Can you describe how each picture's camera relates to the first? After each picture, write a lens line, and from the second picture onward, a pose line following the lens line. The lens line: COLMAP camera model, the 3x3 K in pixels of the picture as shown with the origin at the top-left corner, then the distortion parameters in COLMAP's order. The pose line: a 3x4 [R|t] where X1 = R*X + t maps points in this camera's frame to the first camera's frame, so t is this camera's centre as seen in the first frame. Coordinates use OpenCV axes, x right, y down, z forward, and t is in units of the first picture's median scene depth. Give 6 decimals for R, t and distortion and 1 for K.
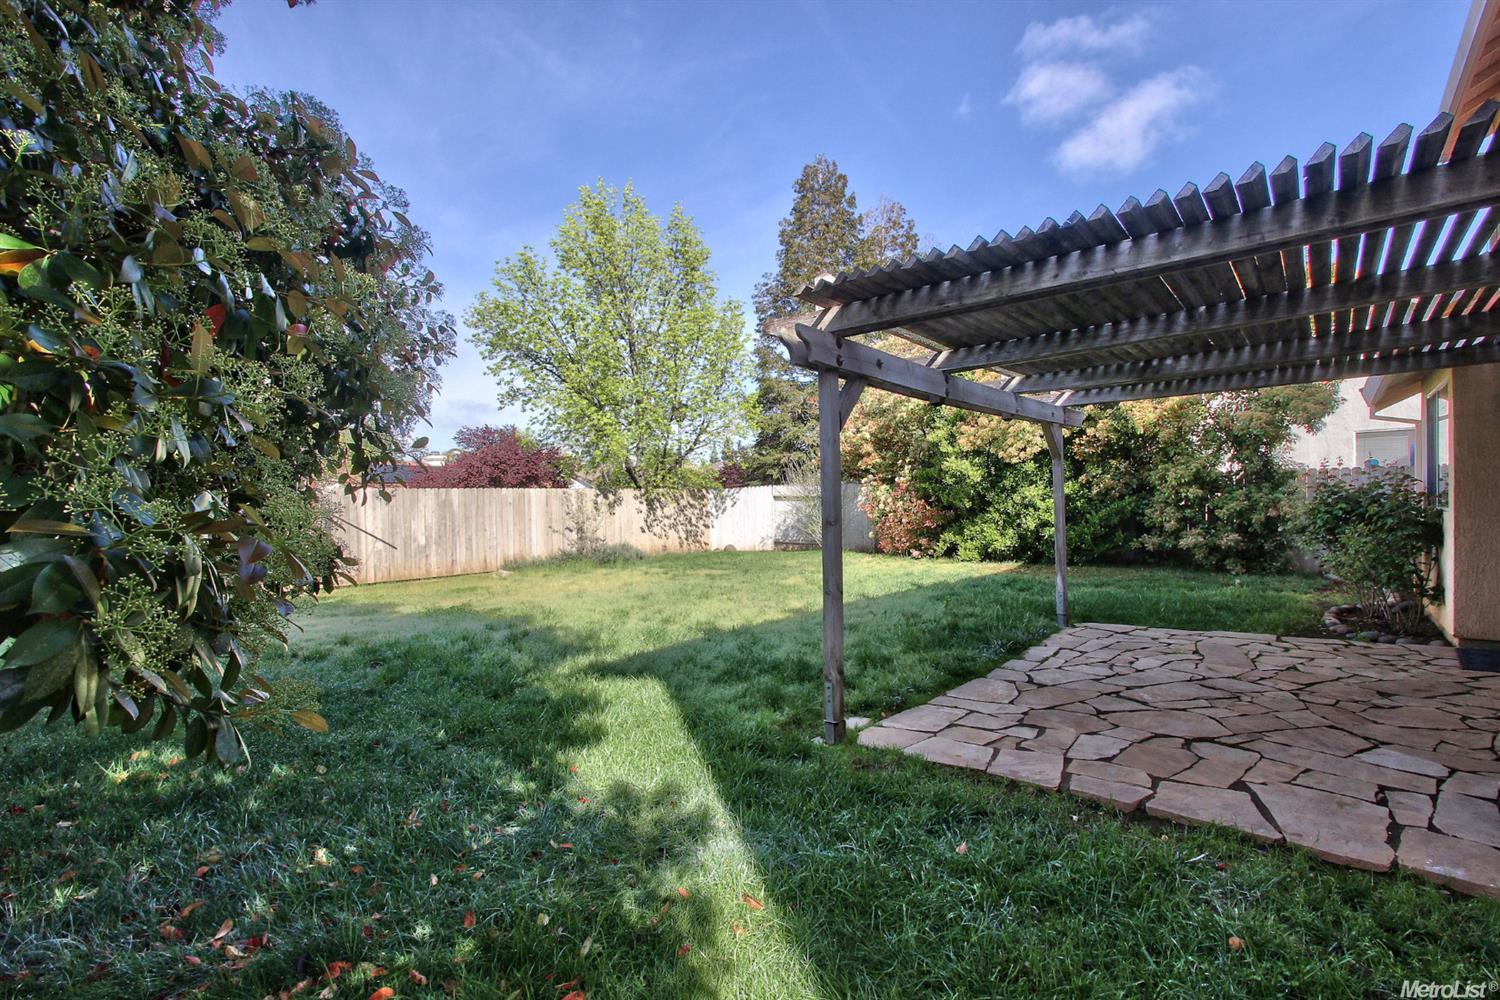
lens RADIAL K [[701.6, 0, 749.4], [0, 701.6, 505.1], [0, 0, 1]] dist [-0.012195, 0.001329]
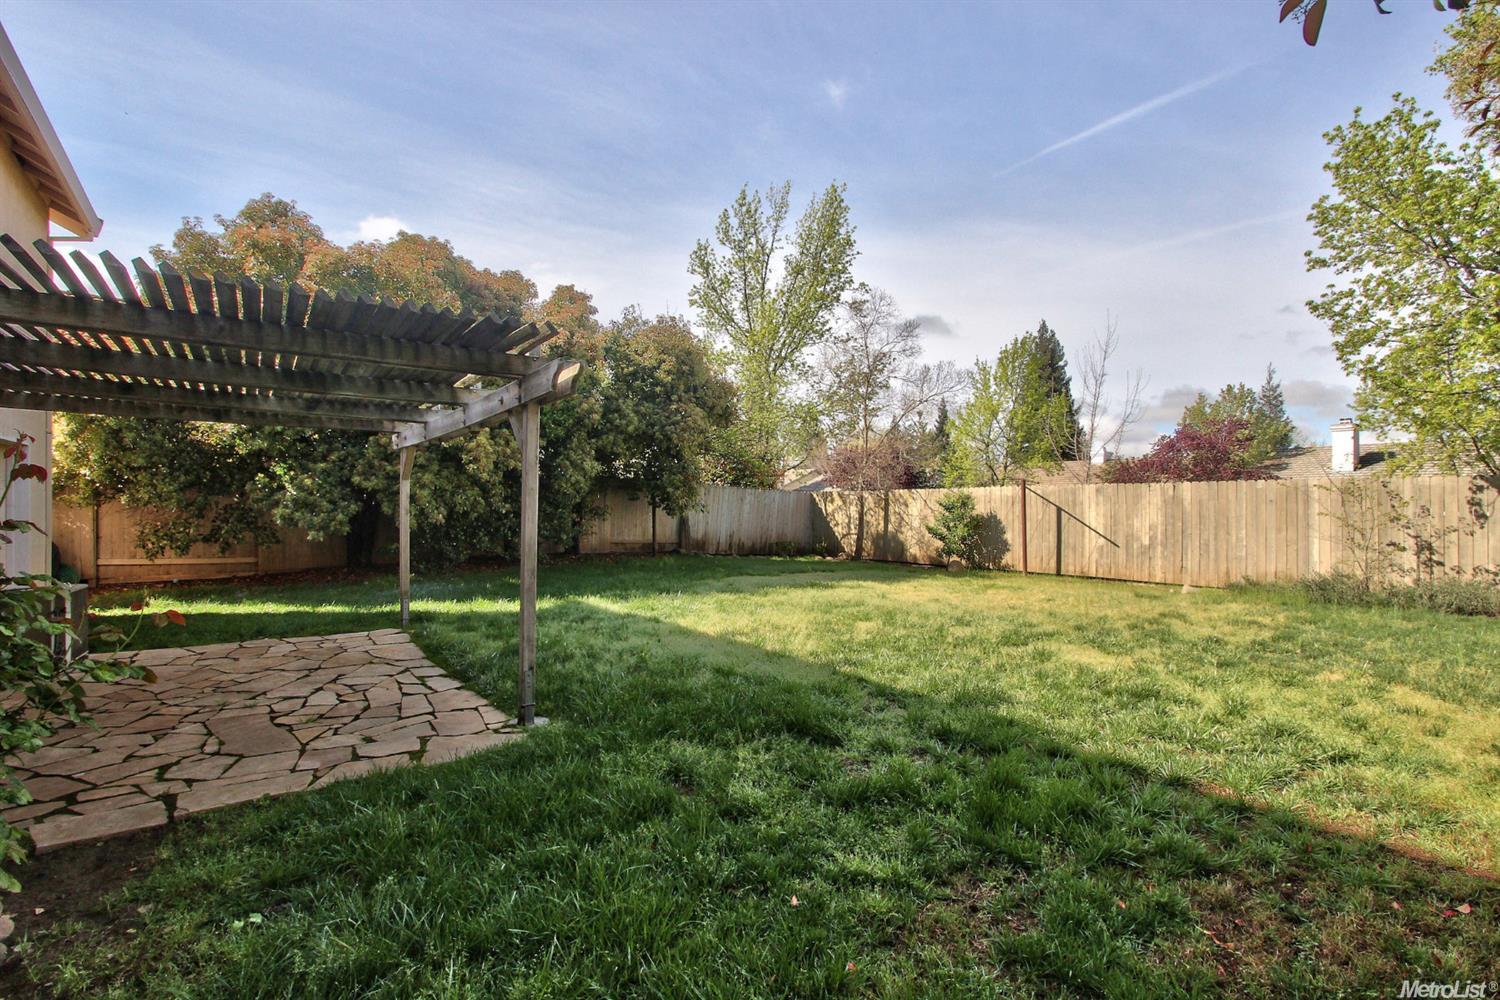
lens RADIAL K [[701.6, 0, 749.2], [0, 701.6, 497.8], [0, 0, 1]] dist [-0.012195, 0.001329]
pose [[-0.249662, 0.016612, -0.968191, 0.542092], [0.004336, 0.999862, 0.016038, -0.021844], [0.968323, -0.000194, -0.249700, 0.729800]]
